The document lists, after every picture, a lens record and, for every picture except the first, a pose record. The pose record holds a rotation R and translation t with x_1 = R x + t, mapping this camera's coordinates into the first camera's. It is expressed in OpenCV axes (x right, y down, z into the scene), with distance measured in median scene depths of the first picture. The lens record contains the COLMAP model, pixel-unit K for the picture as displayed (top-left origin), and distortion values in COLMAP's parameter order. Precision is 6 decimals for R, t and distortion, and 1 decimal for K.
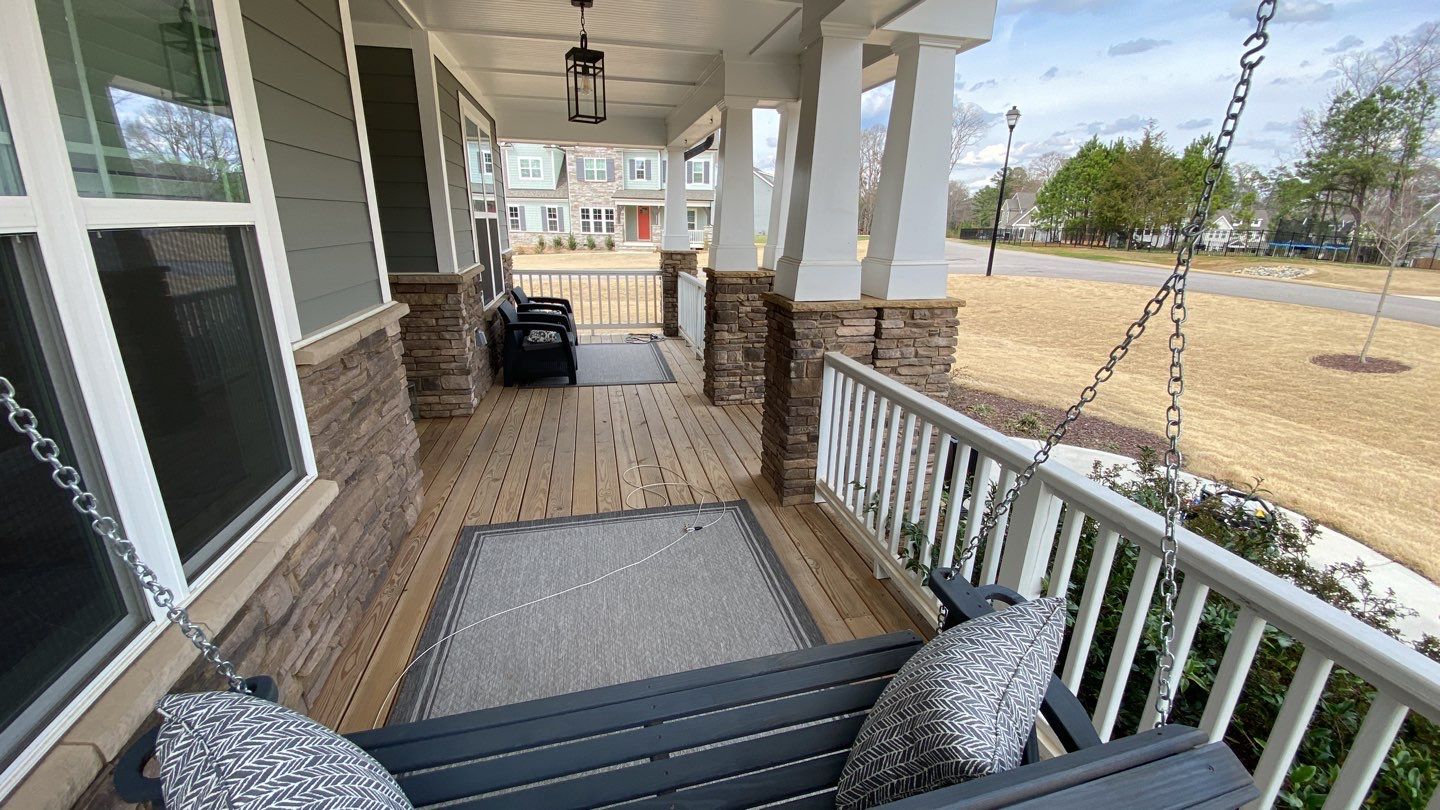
lens RADIAL K [[573.0, 0, 712.0], [0, 573.0, 404.9], [0, 0, 1]] dist [0.000061, -0.000219]
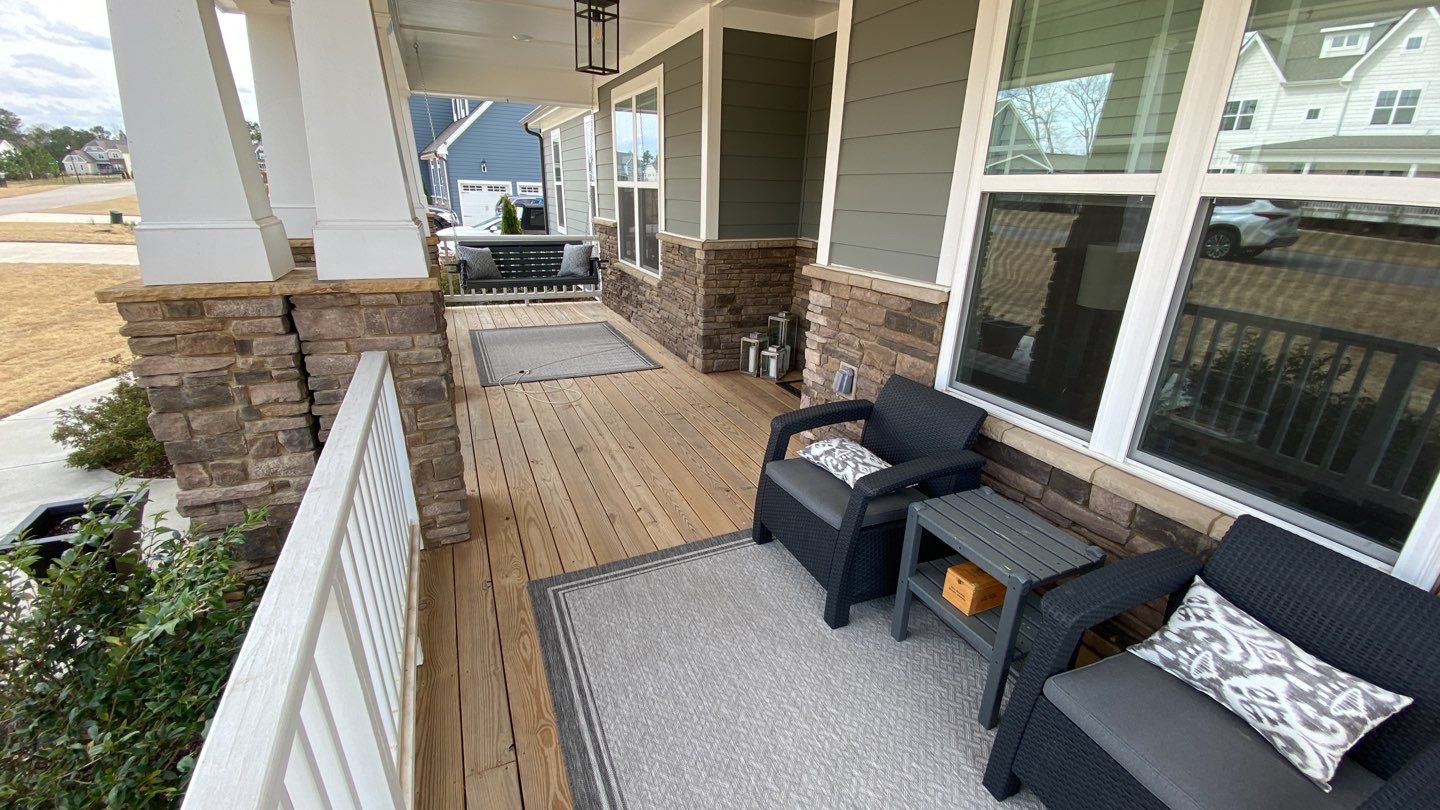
lens RADIAL K [[573.0, 0, 712.0], [0, 573.0, 404.9], [0, 0, 1]] dist [0.000061, -0.000219]
pose [[-0.976072, 0.044856, -0.212769, -0.081025], [-0.095349, 0.791113, 0.604193, -0.295456], [0.195426, 0.610024, -0.767906, 0.955206]]
